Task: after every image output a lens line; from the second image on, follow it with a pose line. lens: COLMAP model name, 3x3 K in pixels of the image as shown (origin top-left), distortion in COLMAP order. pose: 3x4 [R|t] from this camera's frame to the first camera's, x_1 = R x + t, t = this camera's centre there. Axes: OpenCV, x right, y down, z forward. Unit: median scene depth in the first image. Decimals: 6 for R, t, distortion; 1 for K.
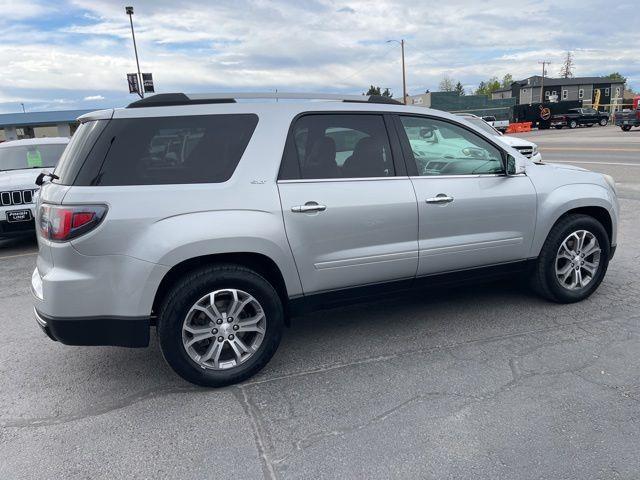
lens RADIAL K [[485.8, 0, 320.2], [0, 485.8, 248.7], [0, 0, 1]] dist [0.068835, -0.093736]
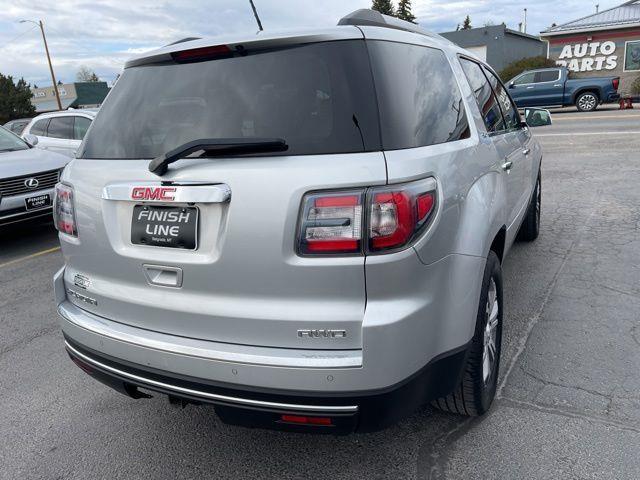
lens RADIAL K [[485.8, 0, 322.5], [0, 485.8, 244.5], [0, 0, 1]] dist [0.068835, -0.093736]
pose [[0.763145, -0.185718, 0.618966, -0.769237], [0.184754, 0.980538, 0.066417, -0.060121], [-0.619254, 0.063670, 0.782605, 0.508596]]
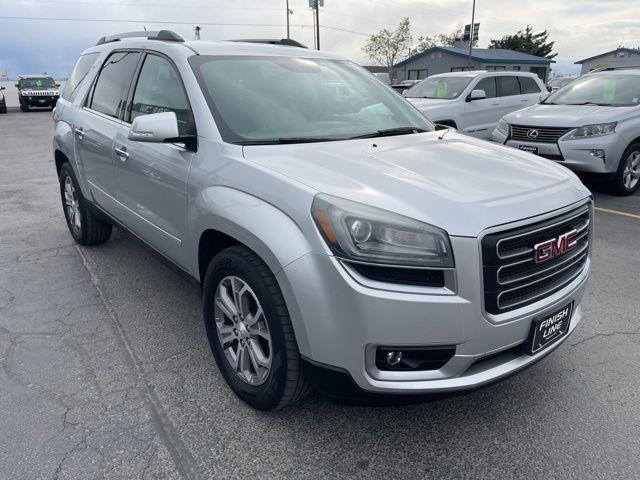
lens RADIAL K [[485.8, 0, 321.8], [0, 485.8, 244.3], [0, 0, 1]] dist [0.068835, -0.093736]
pose [[0.266883, 0.355052, -0.895942, 1.271008], [-0.242988, 0.924417, 0.293955, -0.314001], [0.932593, 0.139251, 0.332984, 1.121736]]
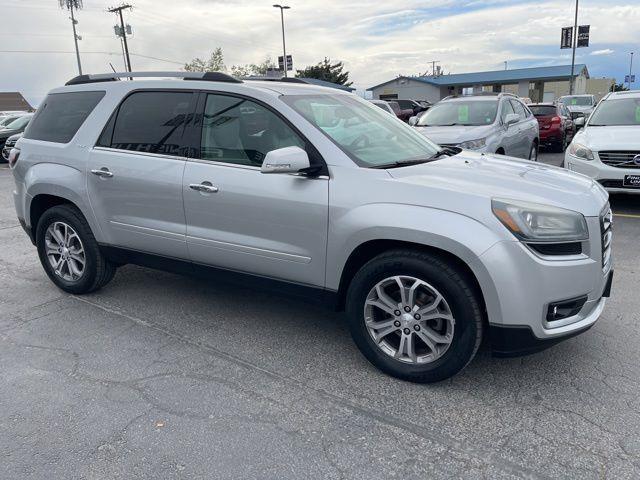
lens RADIAL K [[485.8, 0, 325.8], [0, 485.8, 238.2], [0, 0, 1]] dist [0.068835, -0.093736]
pose [[0.614505, 0.244863, -0.749950, 1.167380], [-0.196976, 0.968126, 0.154698, -0.206906], [0.763927, 0.052659, 0.643151, 0.614185]]
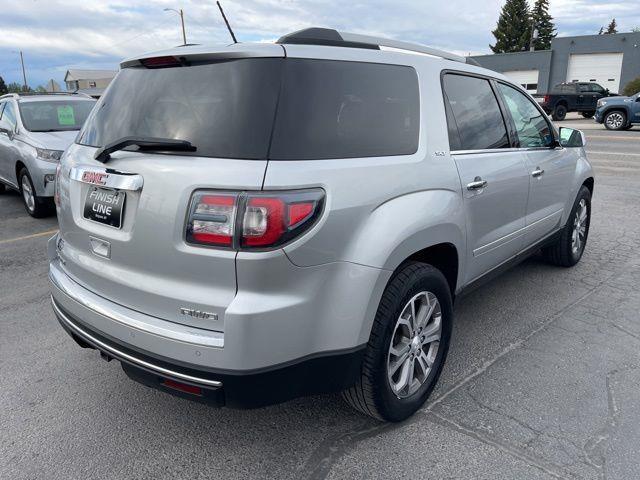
lens RADIAL K [[485.8, 0, 323.6], [0, 485.8, 242.5], [0, 0, 1]] dist [0.068835, -0.093736]
pose [[0.890653, -0.082725, 0.447095, -0.606243], [0.070112, 0.996536, 0.044717, -0.037699], [-0.449246, -0.008481, 0.893368, 0.340585]]
